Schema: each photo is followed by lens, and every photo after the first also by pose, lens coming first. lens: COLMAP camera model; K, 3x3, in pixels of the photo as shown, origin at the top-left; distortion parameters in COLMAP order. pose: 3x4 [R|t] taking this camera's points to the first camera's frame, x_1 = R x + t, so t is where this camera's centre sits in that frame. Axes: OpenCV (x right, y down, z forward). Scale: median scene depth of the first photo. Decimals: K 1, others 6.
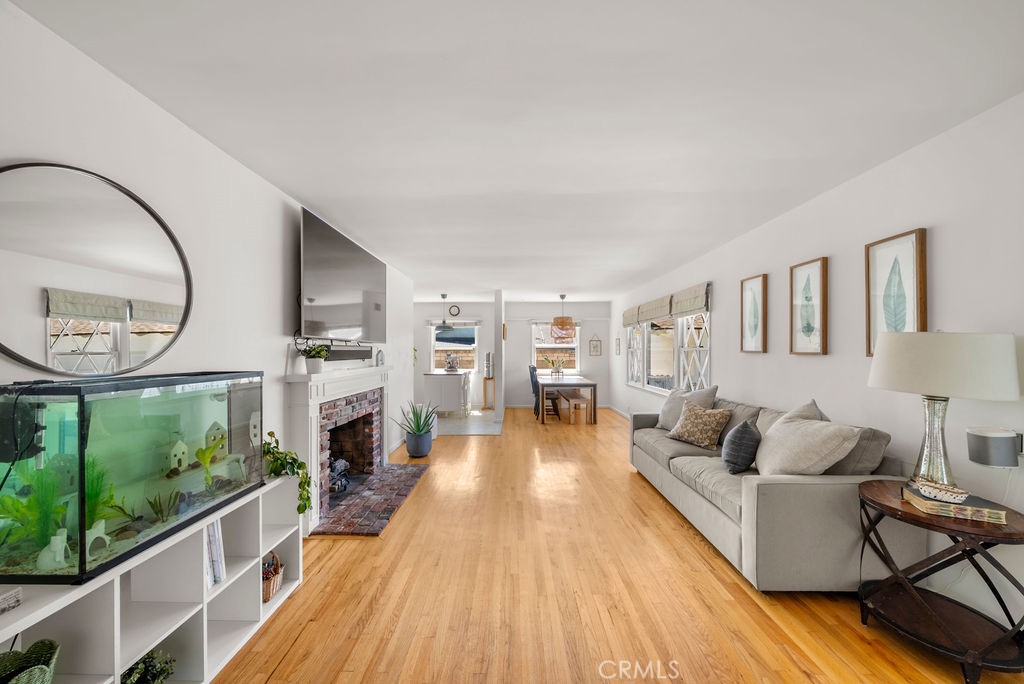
lens RADIAL K [[352.4, 0, 510.3], [0, 352.4, 346.4], [0, 0, 1]] dist [-0.003570, -0.000222]
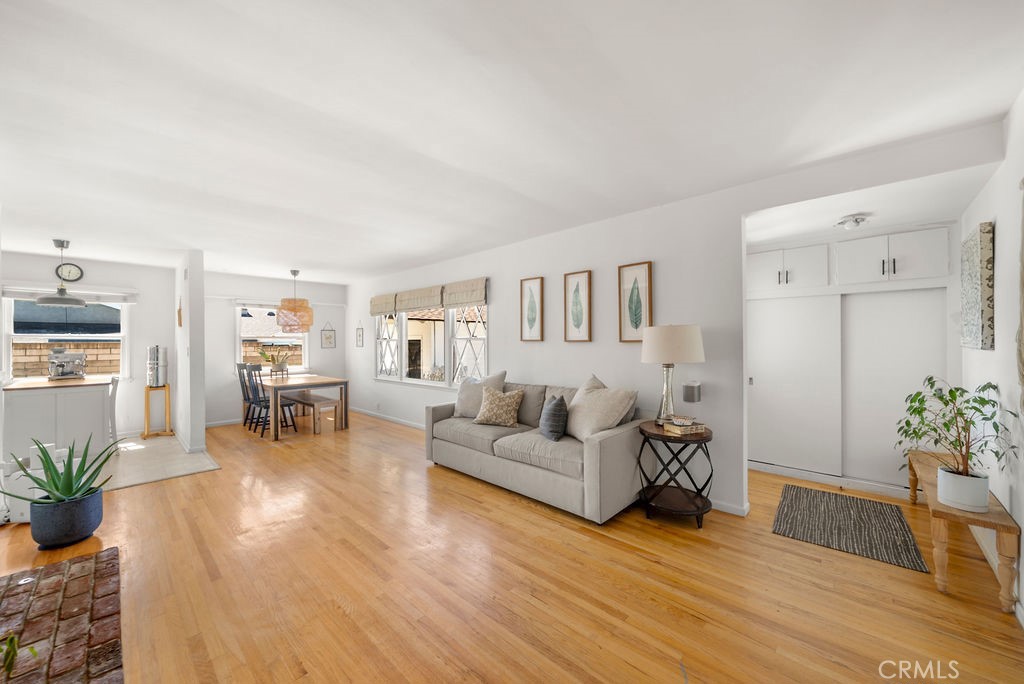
lens RADIAL K [[378.4, 0, 513.5], [0, 378.4, 342.1], [0, 0, 1]] dist [-0.003226, -0.000522]
pose [[0.674866, -0.005672, 0.737918, -0.258344], [-0.000465, 0.999967, 0.008111, 0.008658], [-0.737940, -0.005817, 0.674841, 0.149048]]
